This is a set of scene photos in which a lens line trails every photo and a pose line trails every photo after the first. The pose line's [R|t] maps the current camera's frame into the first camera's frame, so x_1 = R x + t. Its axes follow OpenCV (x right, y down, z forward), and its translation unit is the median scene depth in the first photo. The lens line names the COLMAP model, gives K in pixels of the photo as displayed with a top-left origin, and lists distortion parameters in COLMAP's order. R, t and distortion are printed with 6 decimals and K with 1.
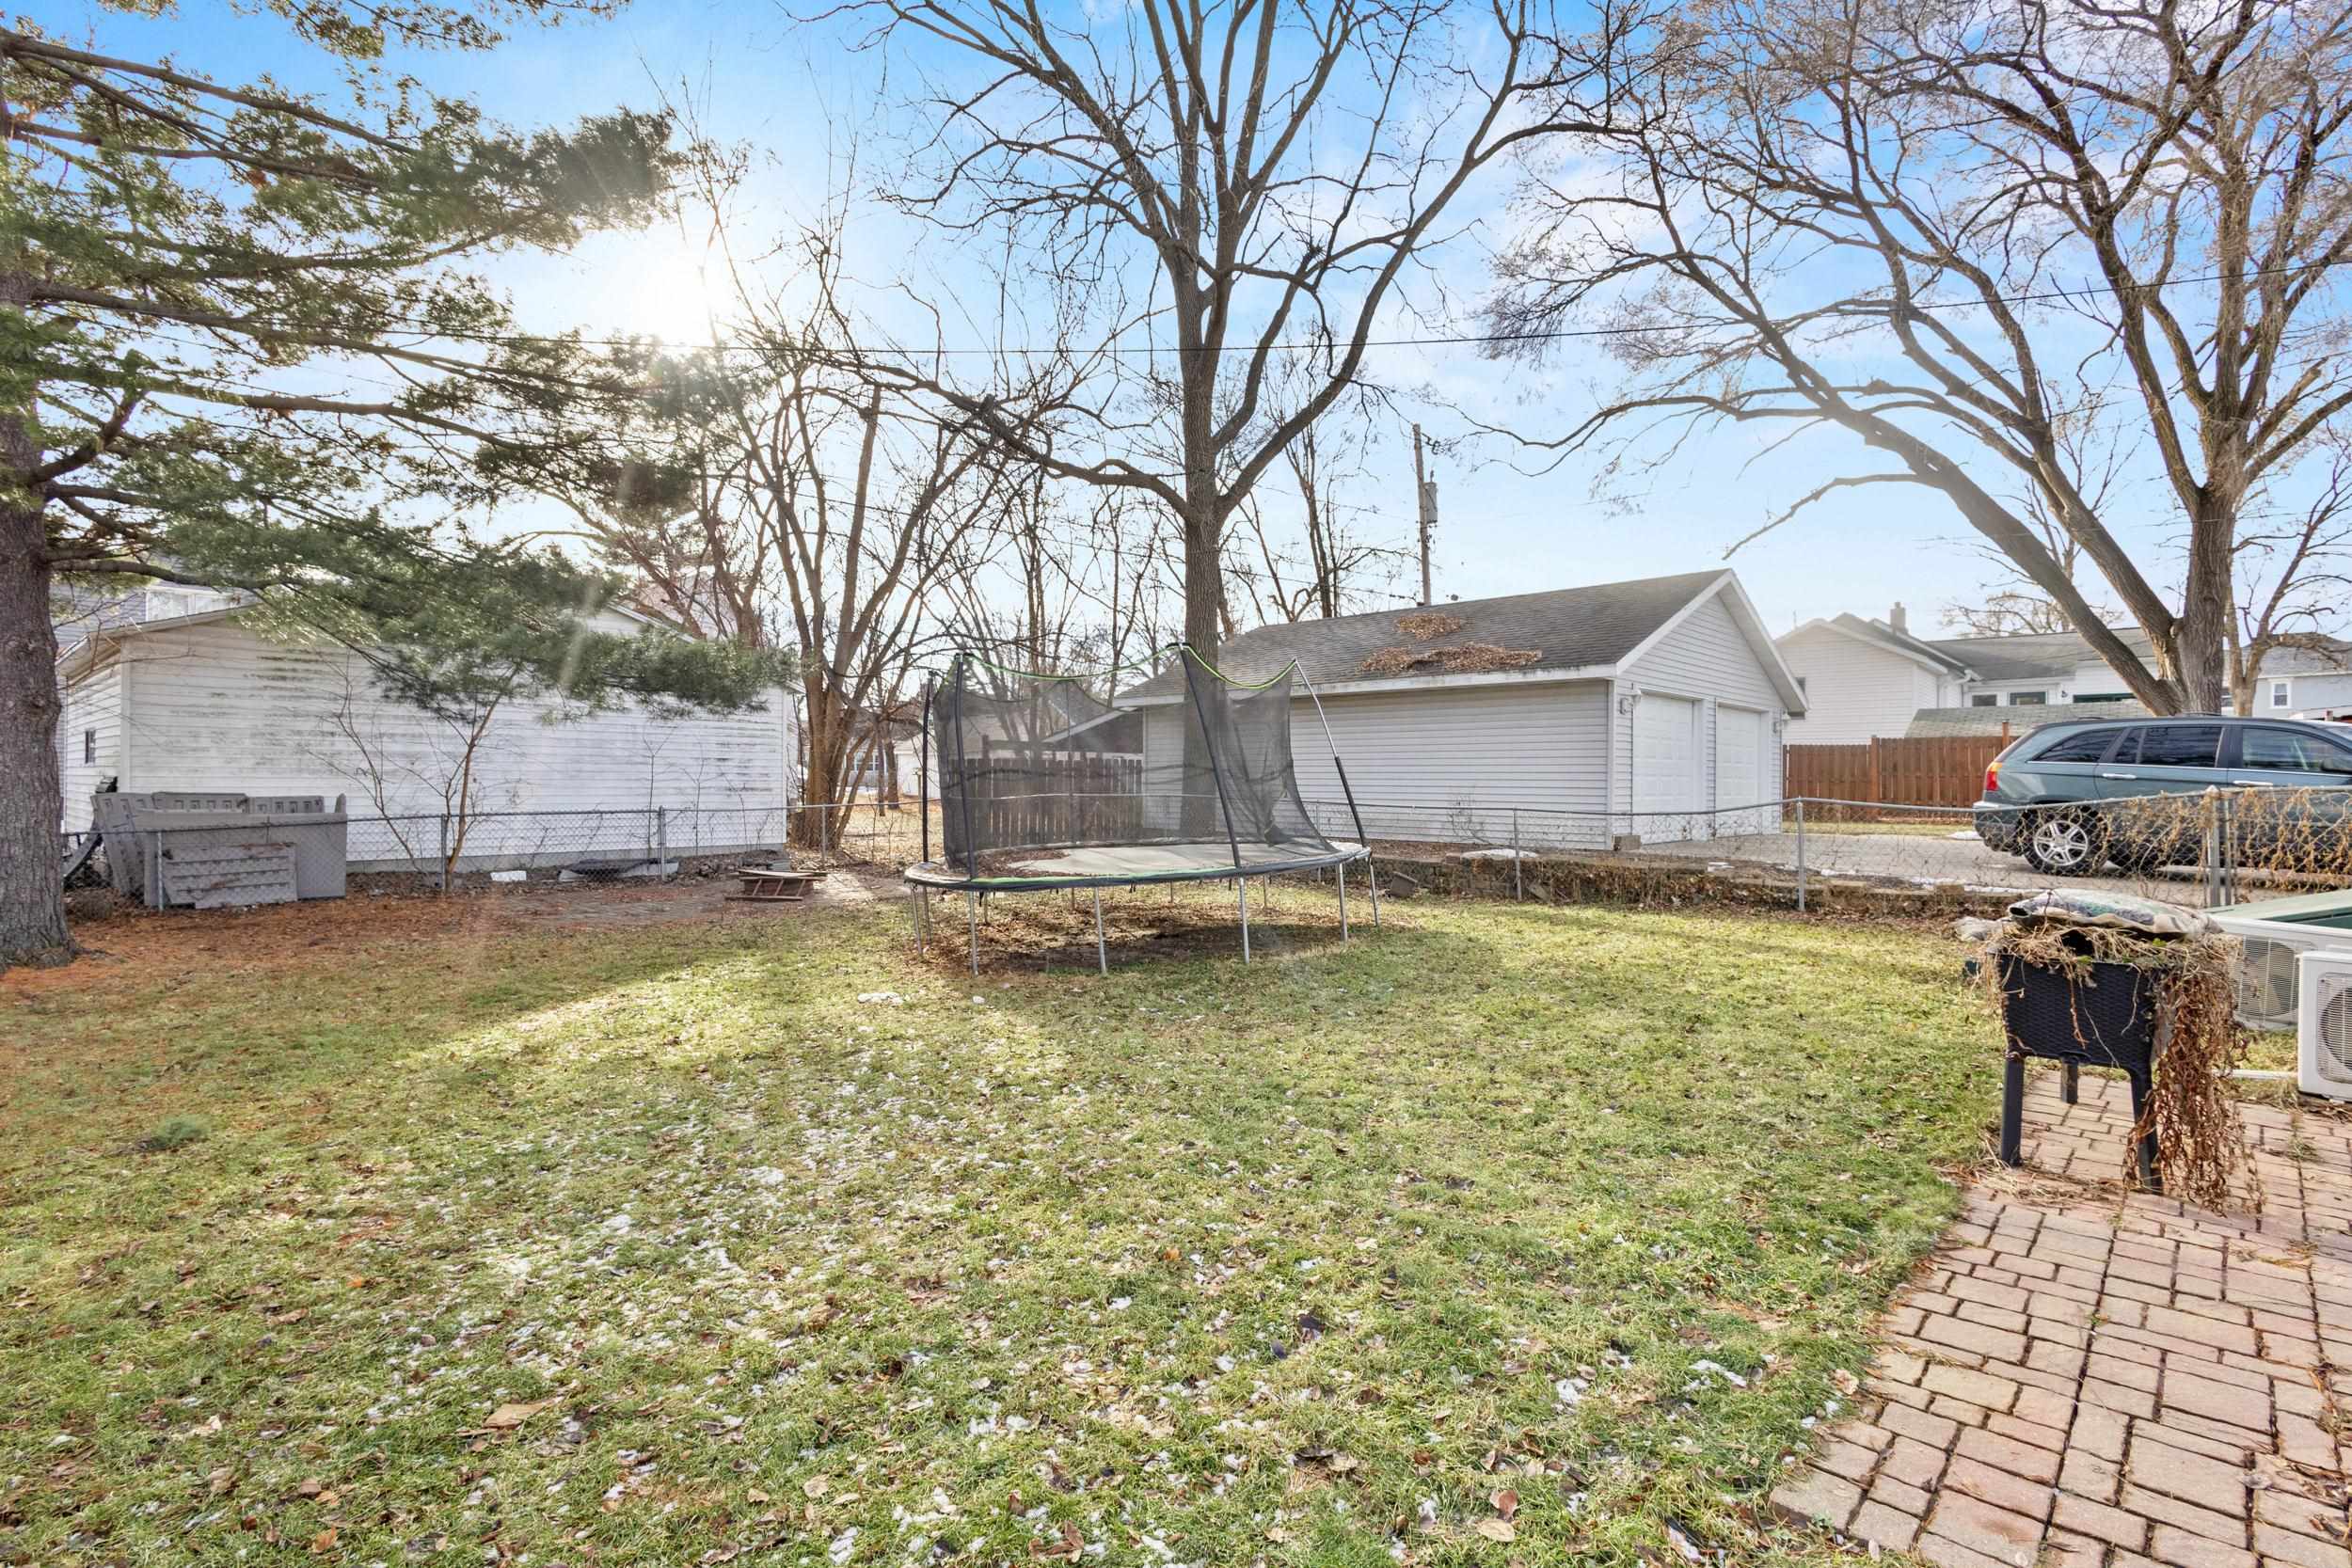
lens RADIAL K [[1142.2, 0, 1188.6], [0, 1142.2, 775.6], [0, 0, 1]] dist [0.006978, 0.000437]
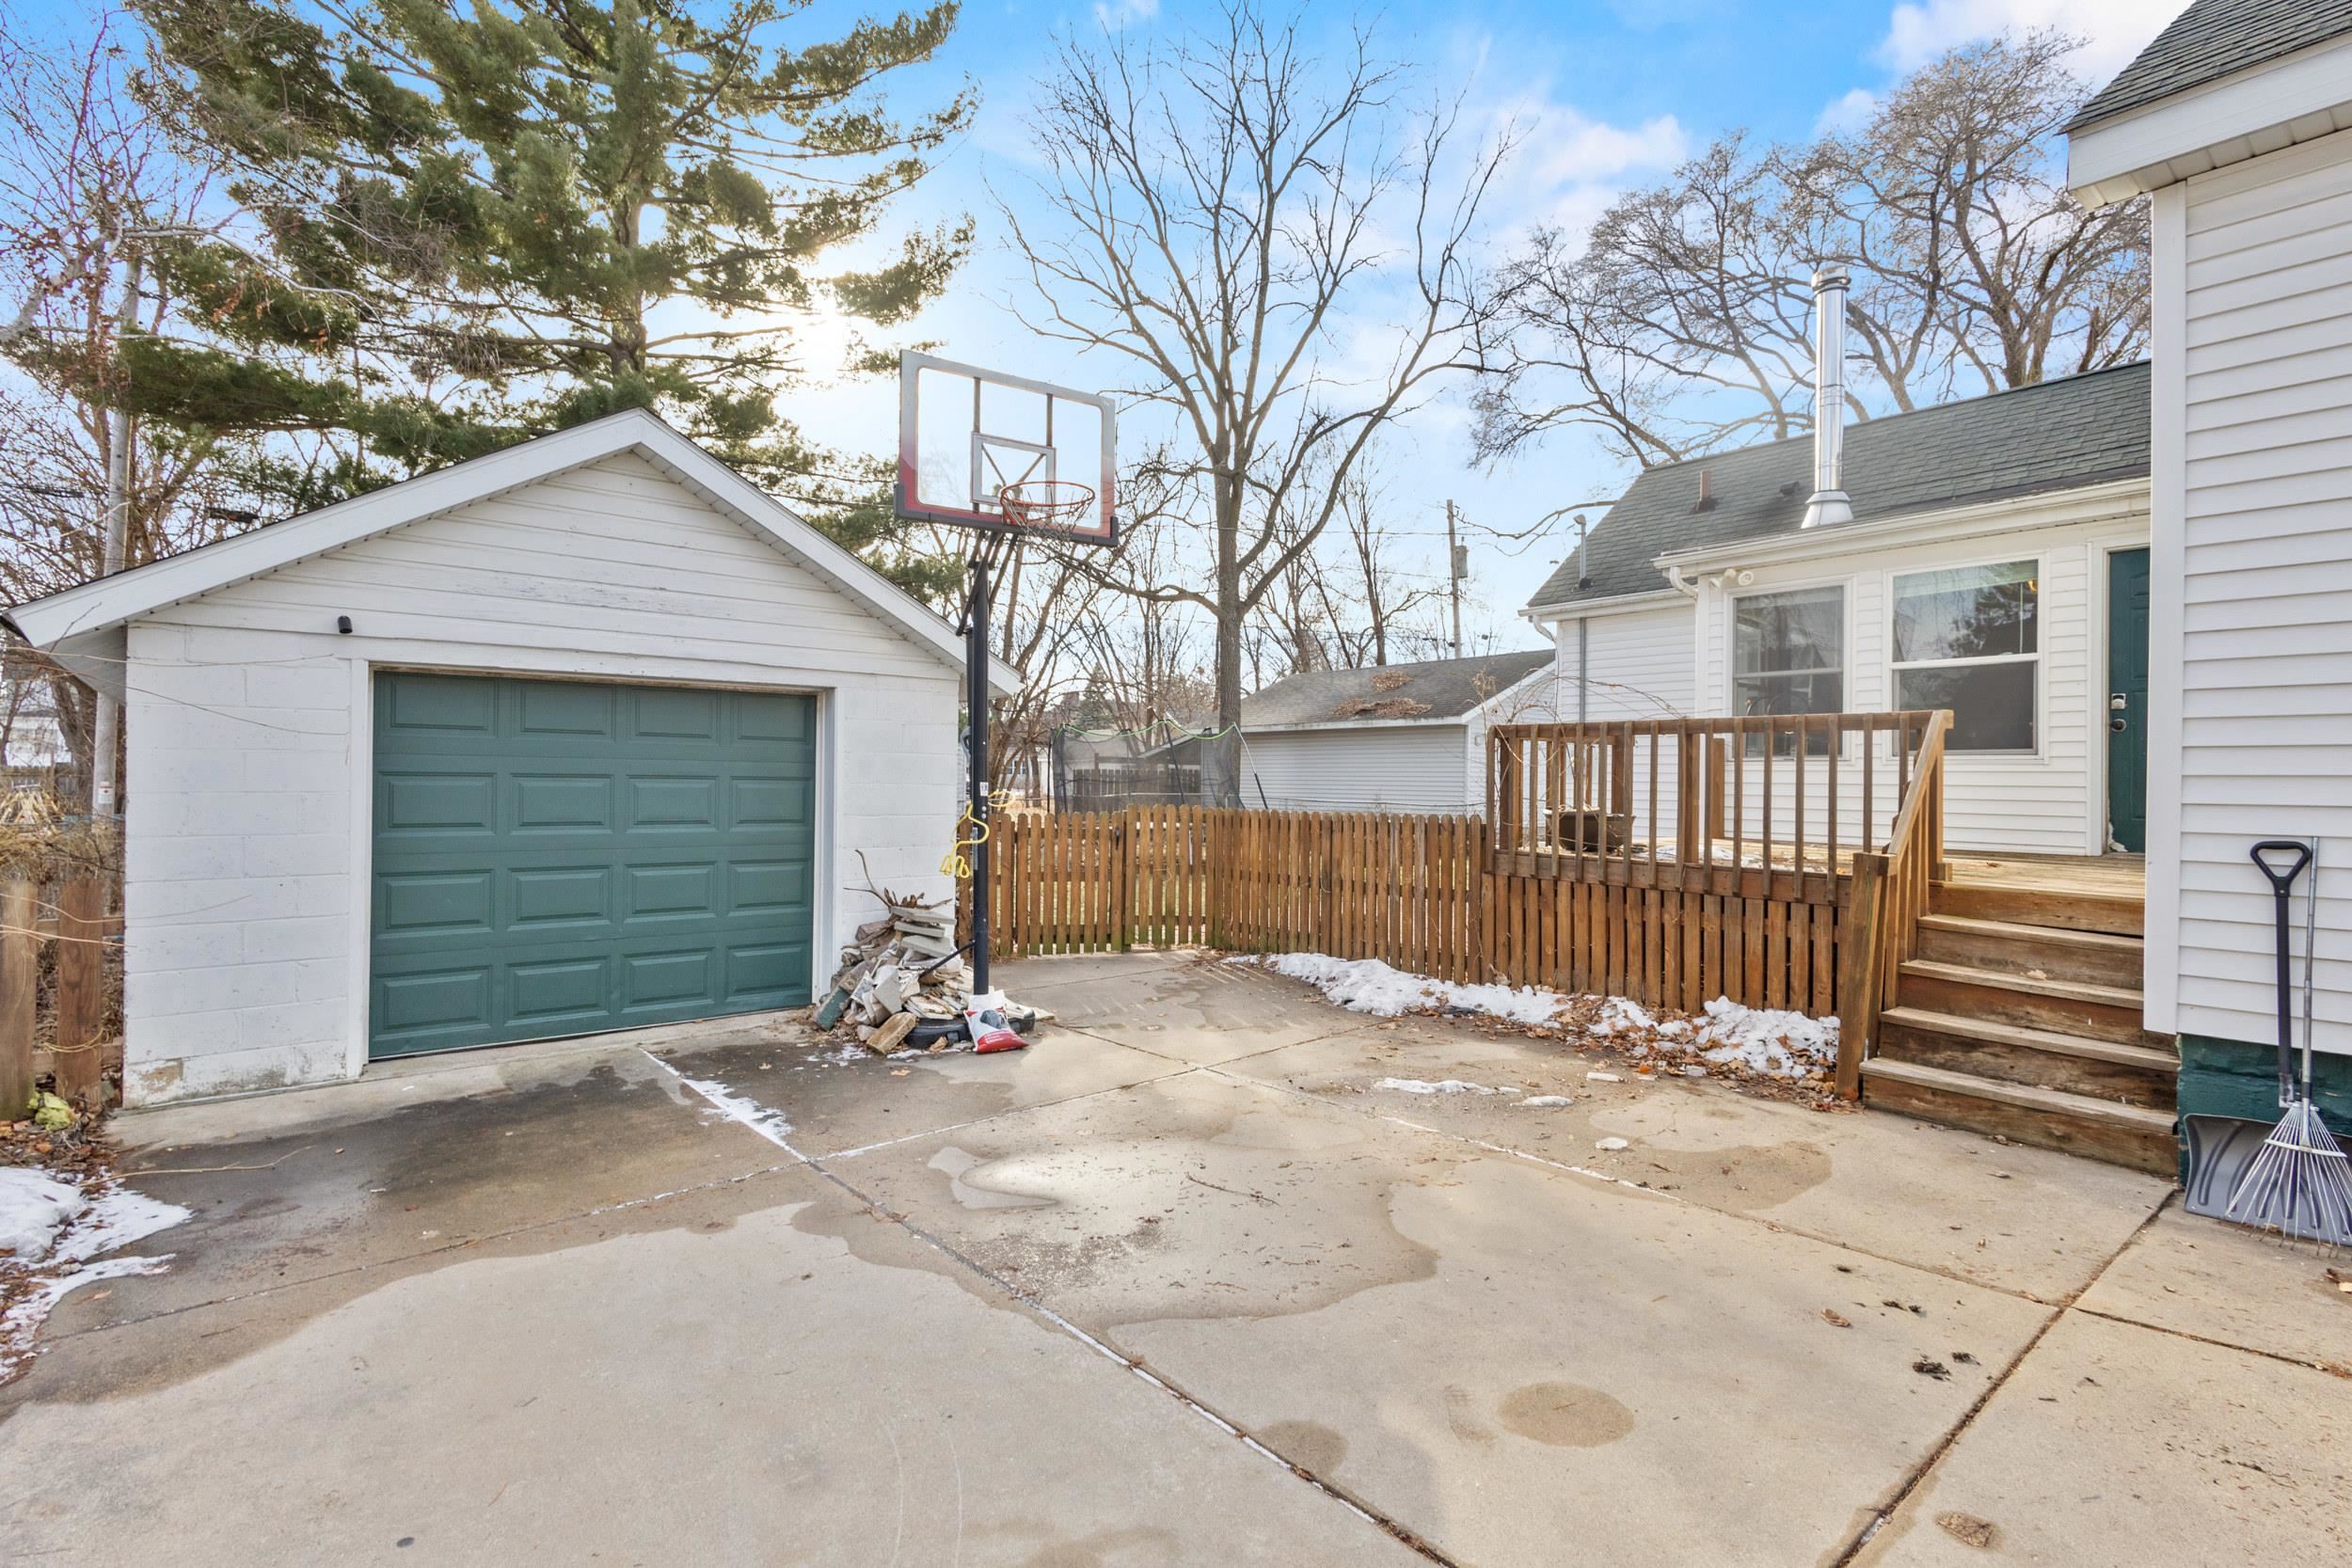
lens RADIAL K [[1088.4, 0, 1172.7], [0, 1088.4, 781.2], [0, 0, 1]] dist [0.001413, -0.000547]
pose [[0.991571, 0.007203, -0.129366, 0.119764], [-0.007051, 0.999974, 0.001630, -0.002294], [0.129374, -0.000704, 0.991596, -0.448613]]
